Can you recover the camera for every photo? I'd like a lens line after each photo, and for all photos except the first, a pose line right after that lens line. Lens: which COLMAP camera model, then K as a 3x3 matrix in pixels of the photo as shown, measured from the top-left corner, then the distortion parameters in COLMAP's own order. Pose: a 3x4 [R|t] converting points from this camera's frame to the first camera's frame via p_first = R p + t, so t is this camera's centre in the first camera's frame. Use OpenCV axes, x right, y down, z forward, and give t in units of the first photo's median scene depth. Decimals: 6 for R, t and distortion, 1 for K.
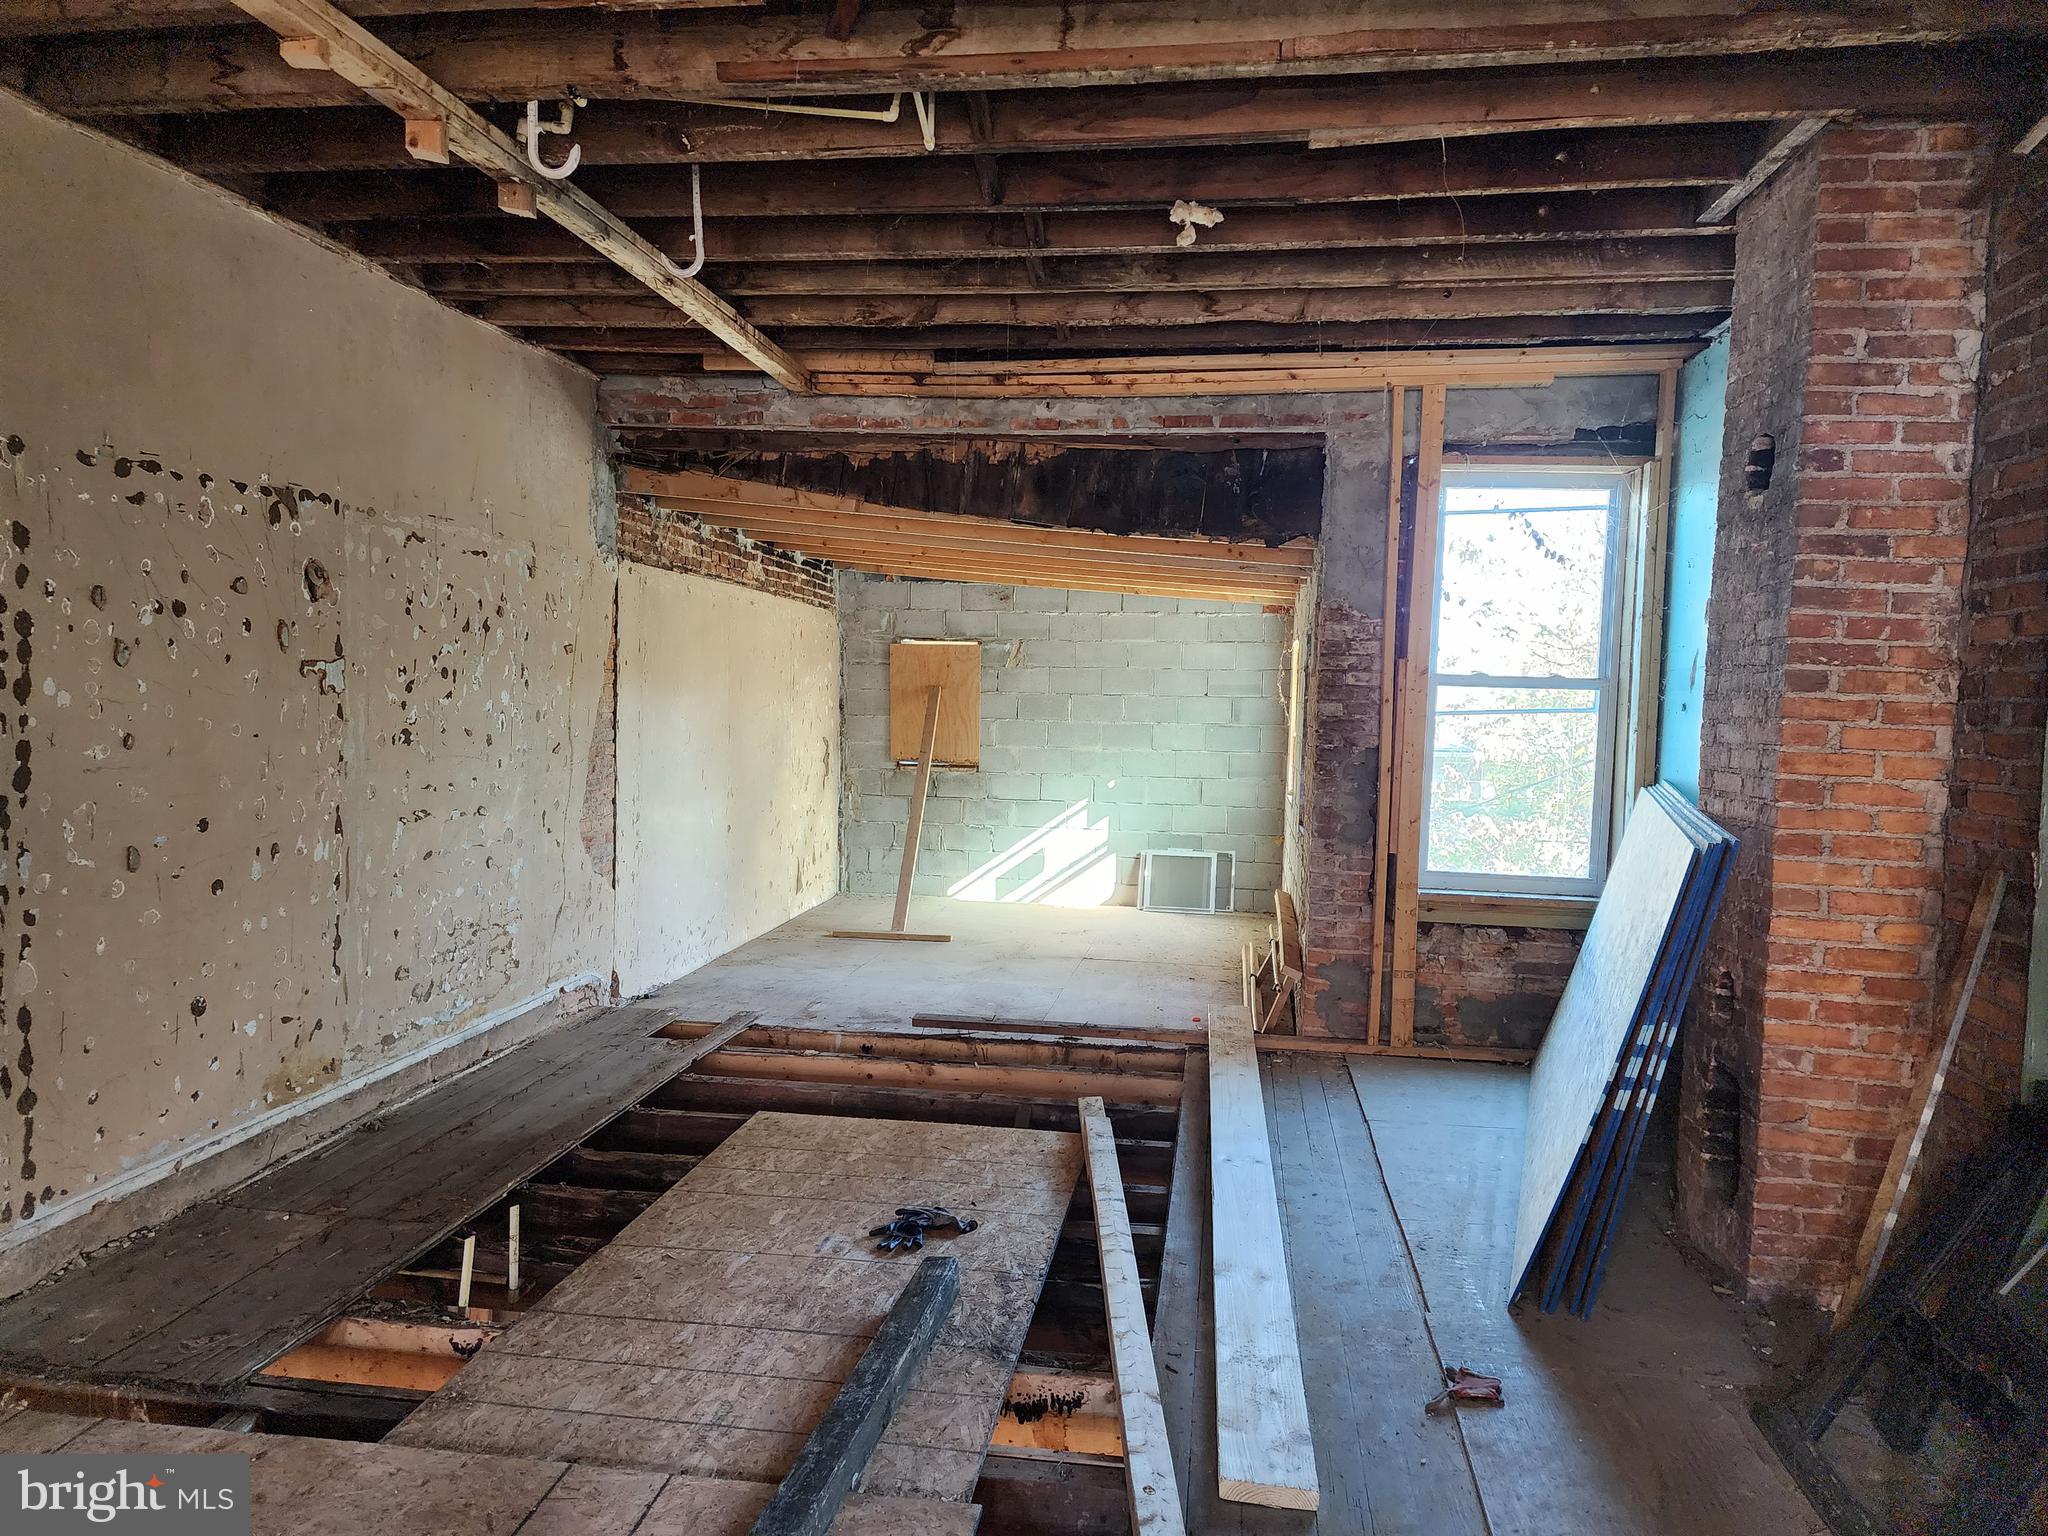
lens RADIAL K [[1362.1, 0, 1017.5], [0, 1362.1, 784.8], [0, 0, 1]] dist [0.116539, -0.135661]
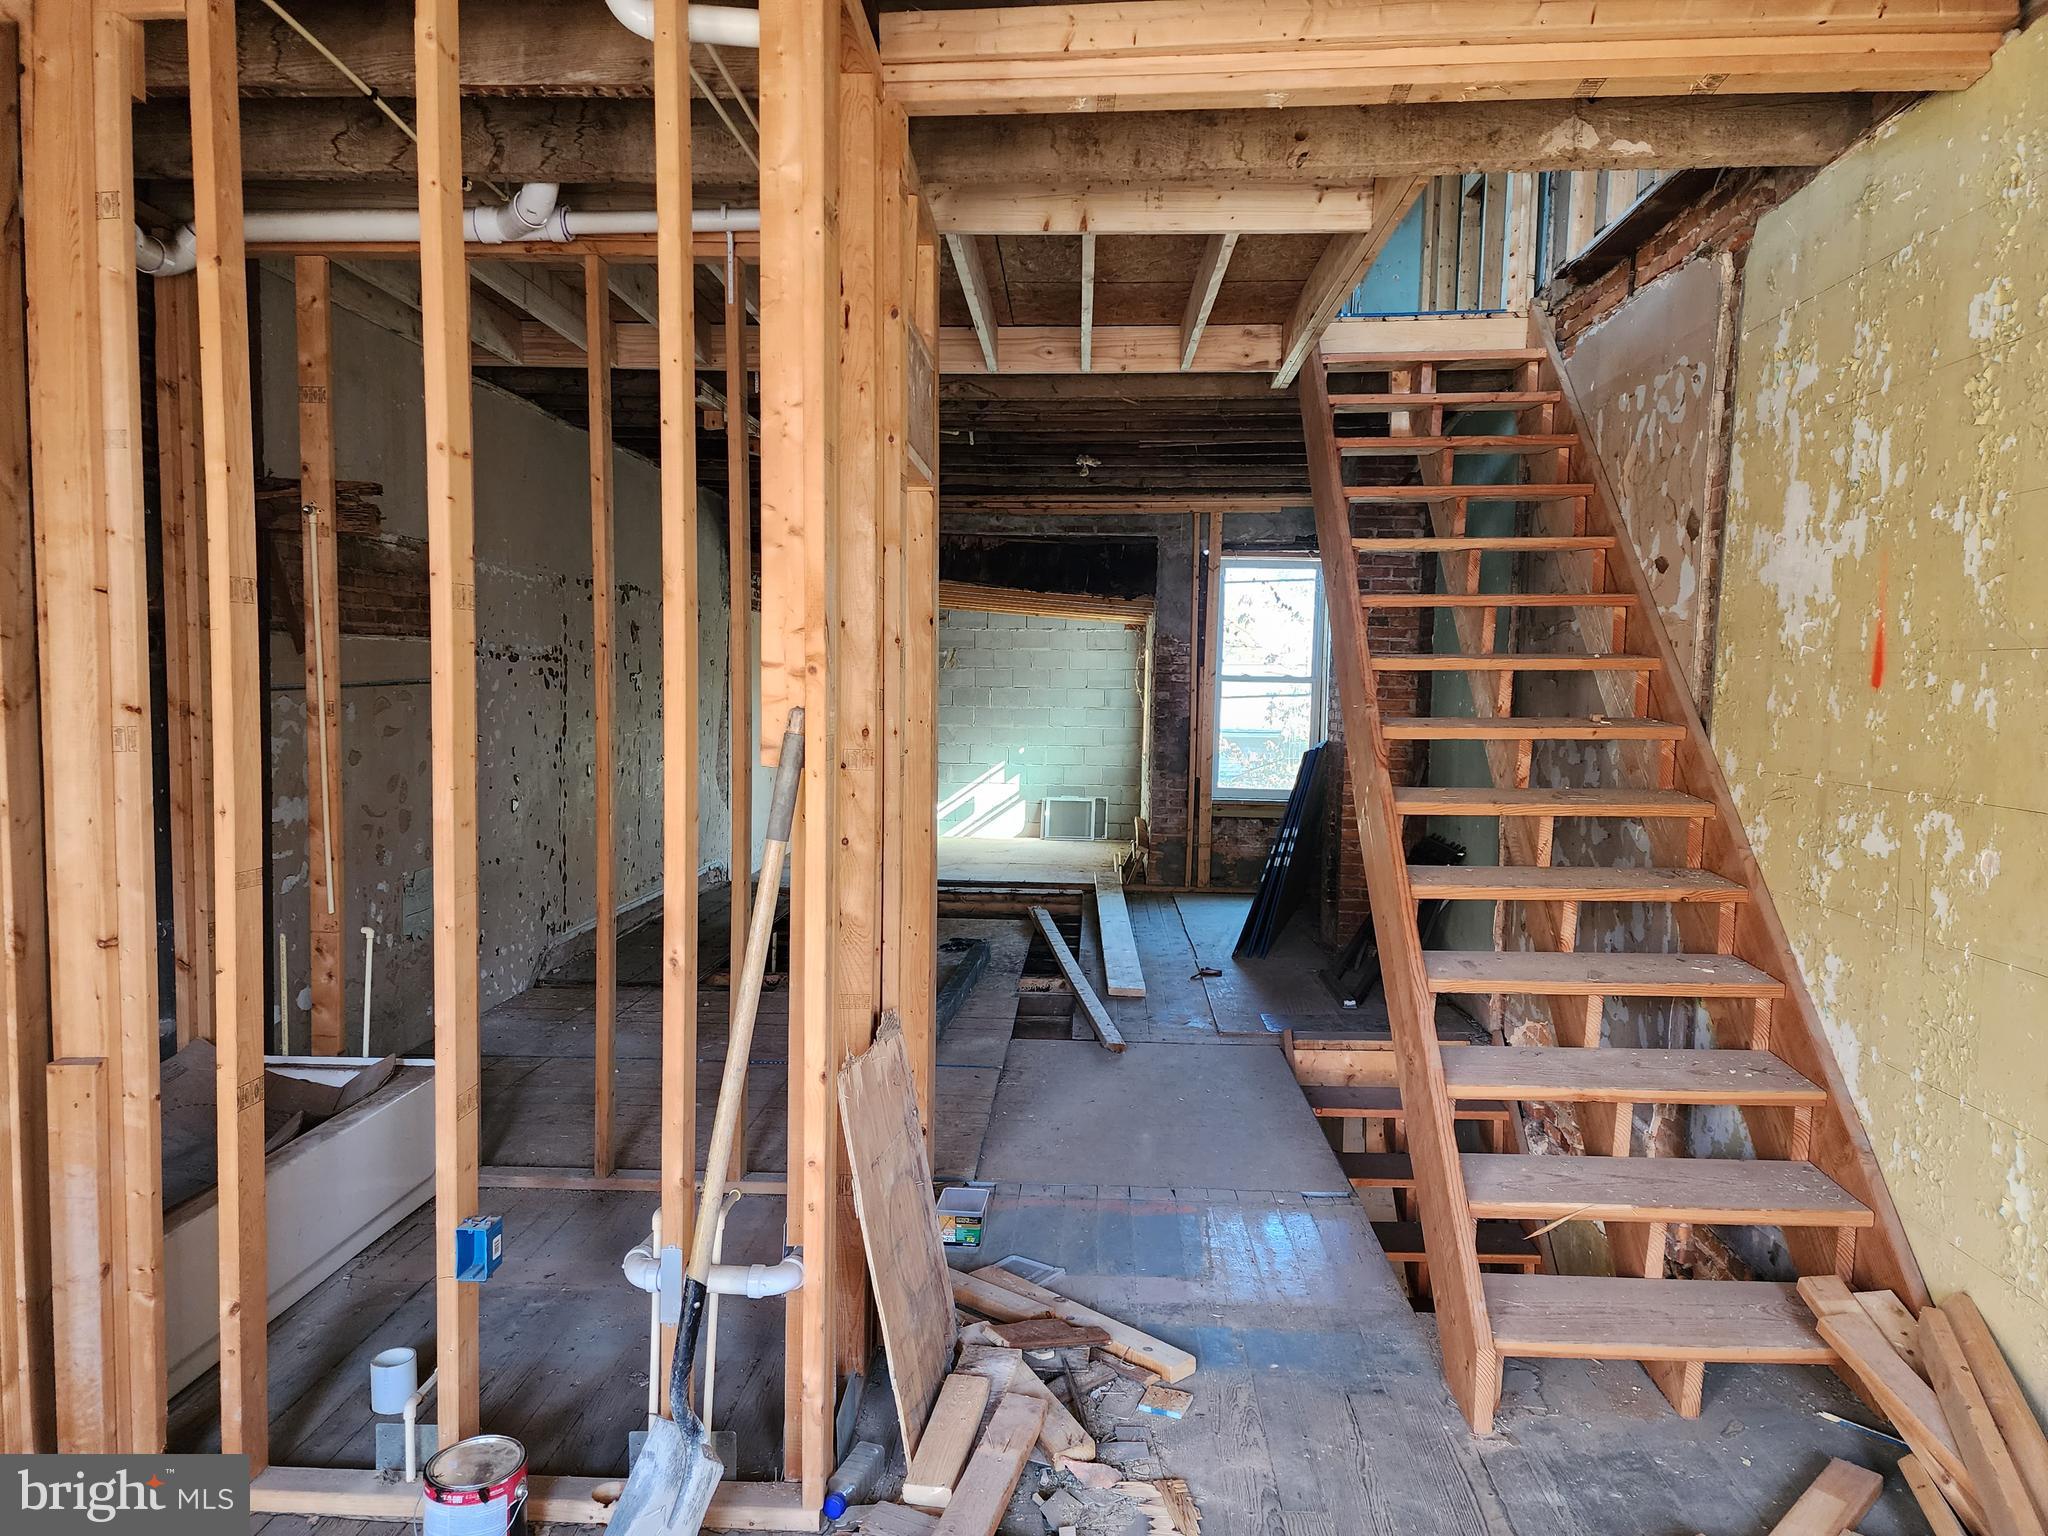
lens RADIAL K [[1362.1, 0, 1017.5], [0, 1362.1, 784.8], [0, 0, 1]] dist [0.116539, -0.135661]
pose [[0.995344, -0.013514, 0.095435, -0.121755], [0.013087, 0.999901, 0.005102, 0.047051], [-0.095494, -0.003830, 0.995423, -0.707789]]
